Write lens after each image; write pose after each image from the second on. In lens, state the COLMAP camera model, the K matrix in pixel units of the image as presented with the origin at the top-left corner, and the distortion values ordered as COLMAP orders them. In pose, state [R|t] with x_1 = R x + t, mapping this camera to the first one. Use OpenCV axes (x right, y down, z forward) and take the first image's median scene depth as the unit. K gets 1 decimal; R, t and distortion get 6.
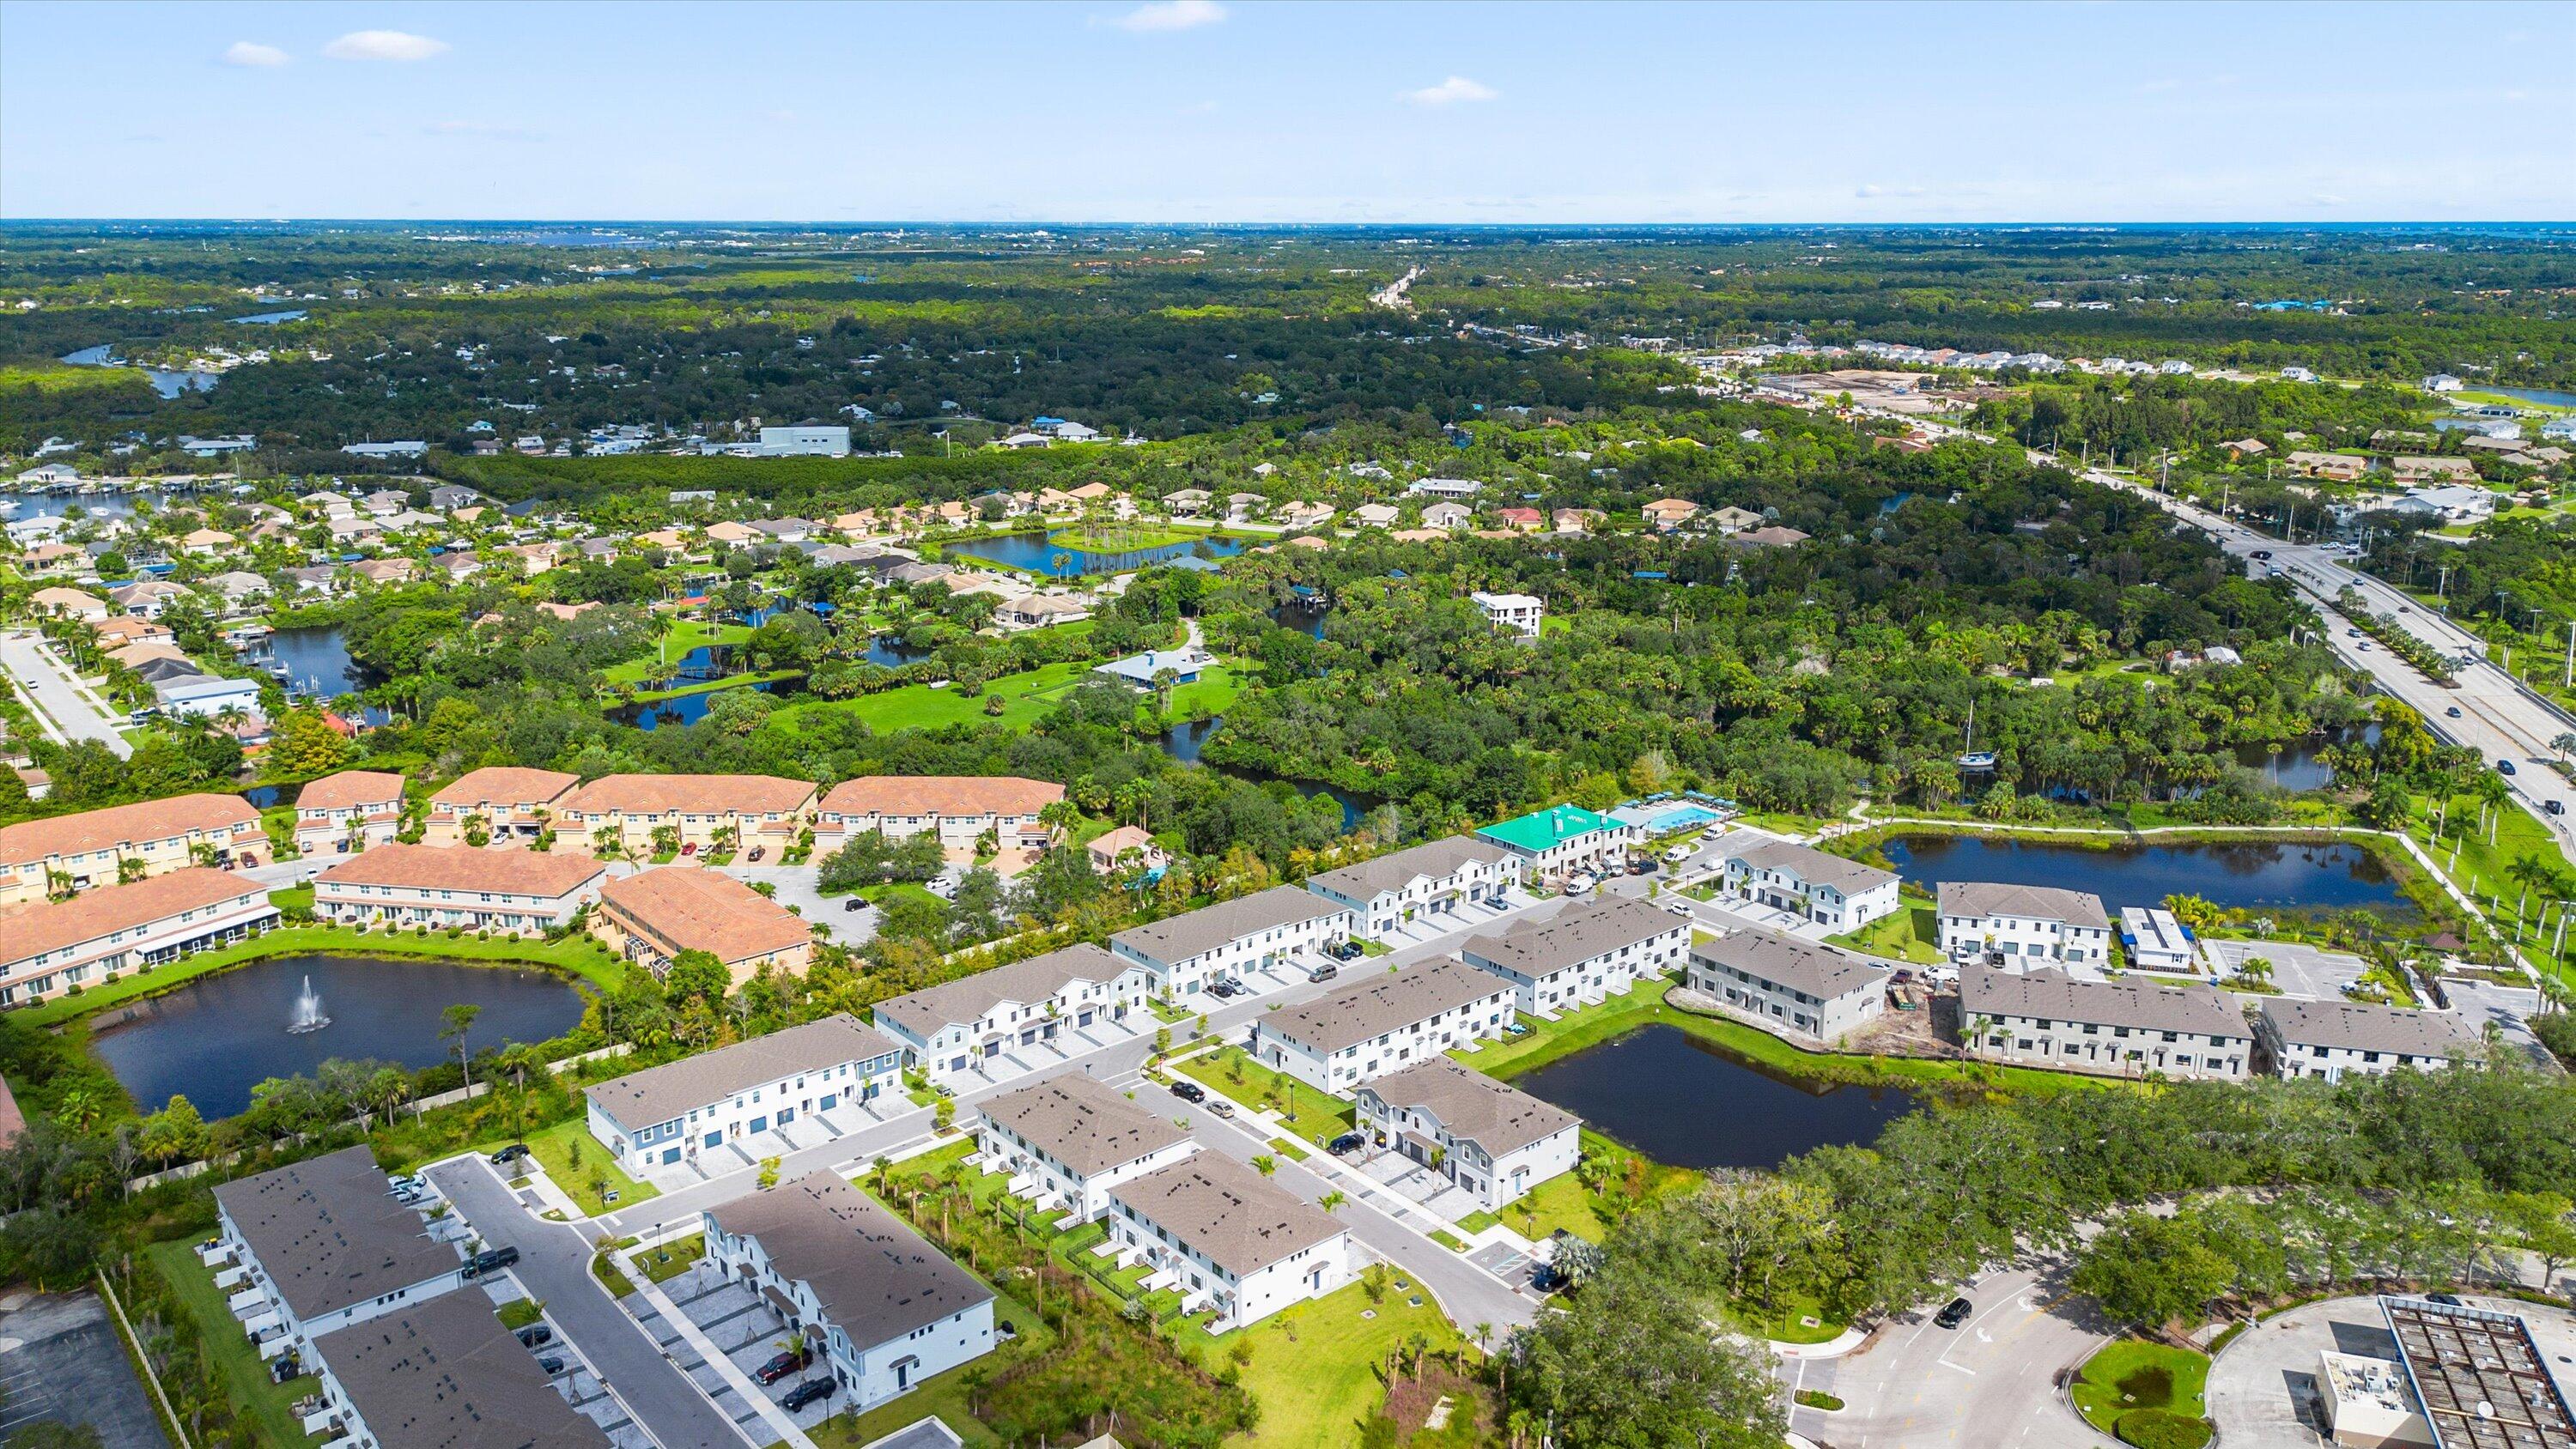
lens RADIAL K [[1853.5, 0, 1312.7], [0, 1853.5, 725.0], [0, 0, 1]] dist [0.071872, -0.077011]
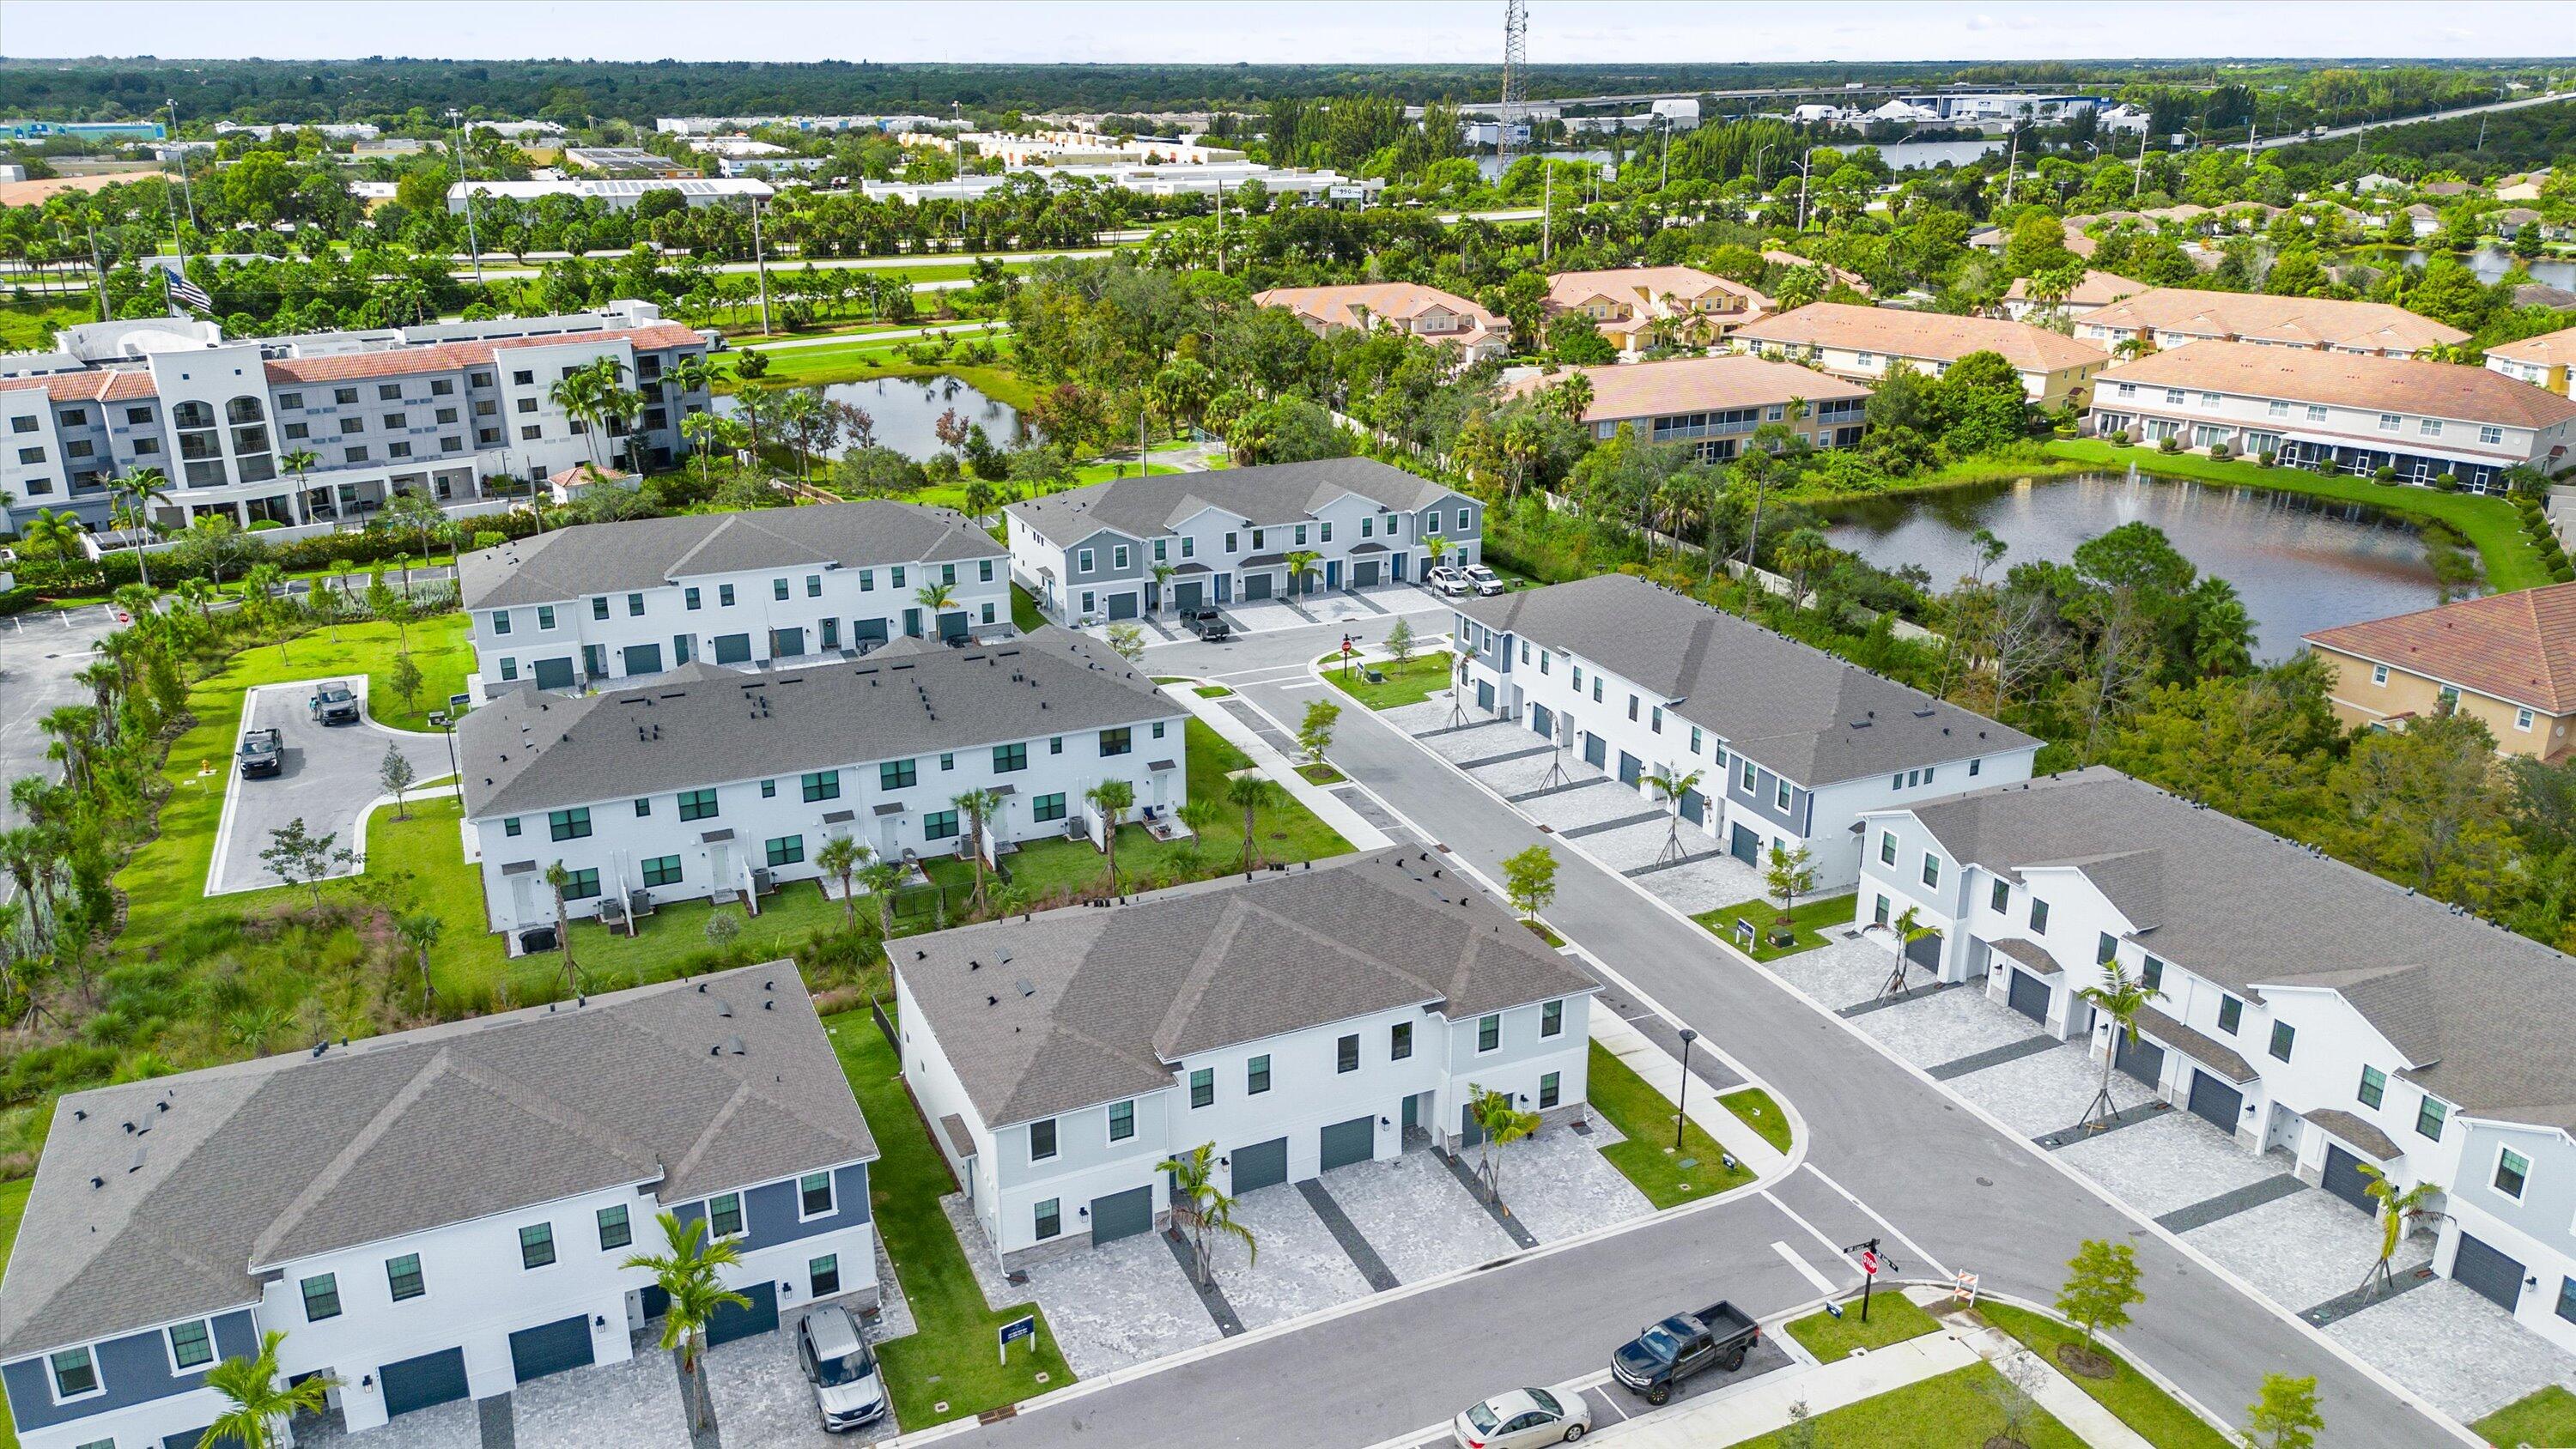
lens RADIAL K [[1853.5, 0, 1308.7], [0, 1853.5, 737.8], [0, 0, 1]] dist [0.071872, -0.077011]
pose [[-0.276272, 0.326156, -0.904044, 0.131097], [-0.244119, 0.885990, 0.394244, 0.039129], [0.929559, 0.329613, -0.165154, 0.902360]]
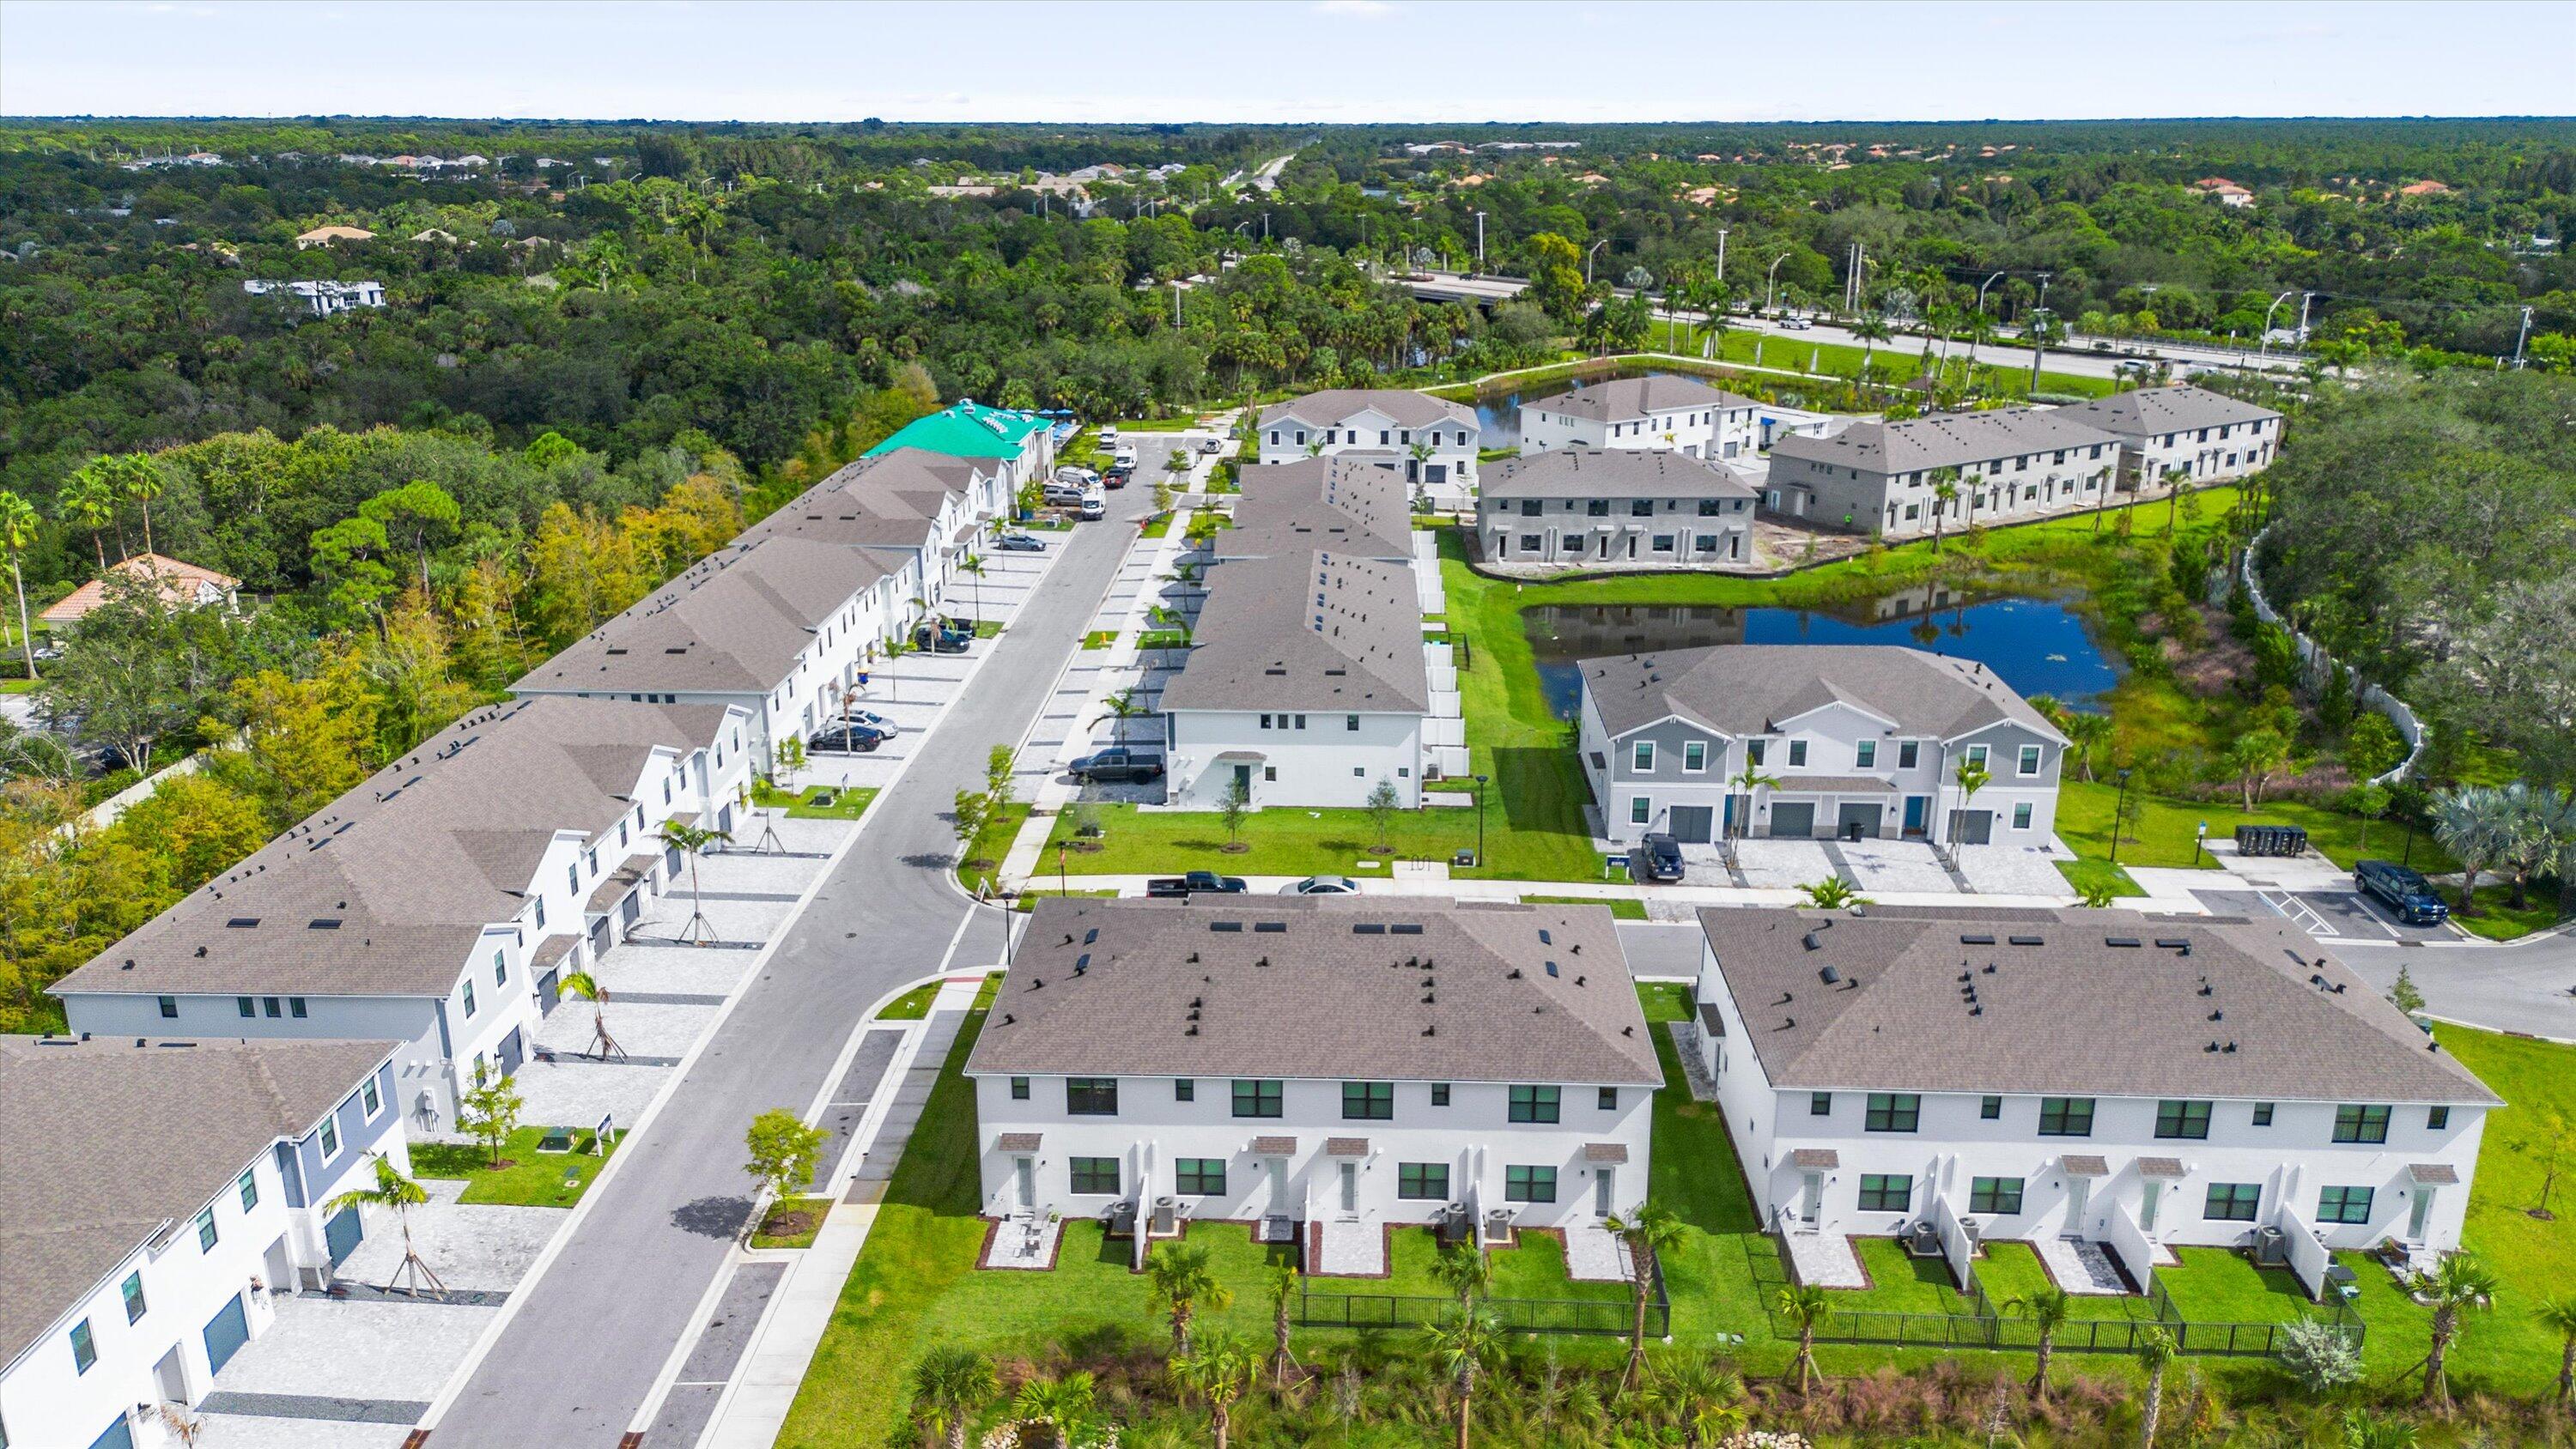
lens RADIAL K [[1853.5, 0, 1279.1], [0, 1853.5, 710.3], [0, 0, 1]] dist [0.071872, -0.077011]
pose [[0.692044, -0.224004, 0.686220, -0.290295], [0.188370, 0.973736, 0.127889, 0.106138], [-0.696844, 0.040758, 0.716064, 0.661123]]
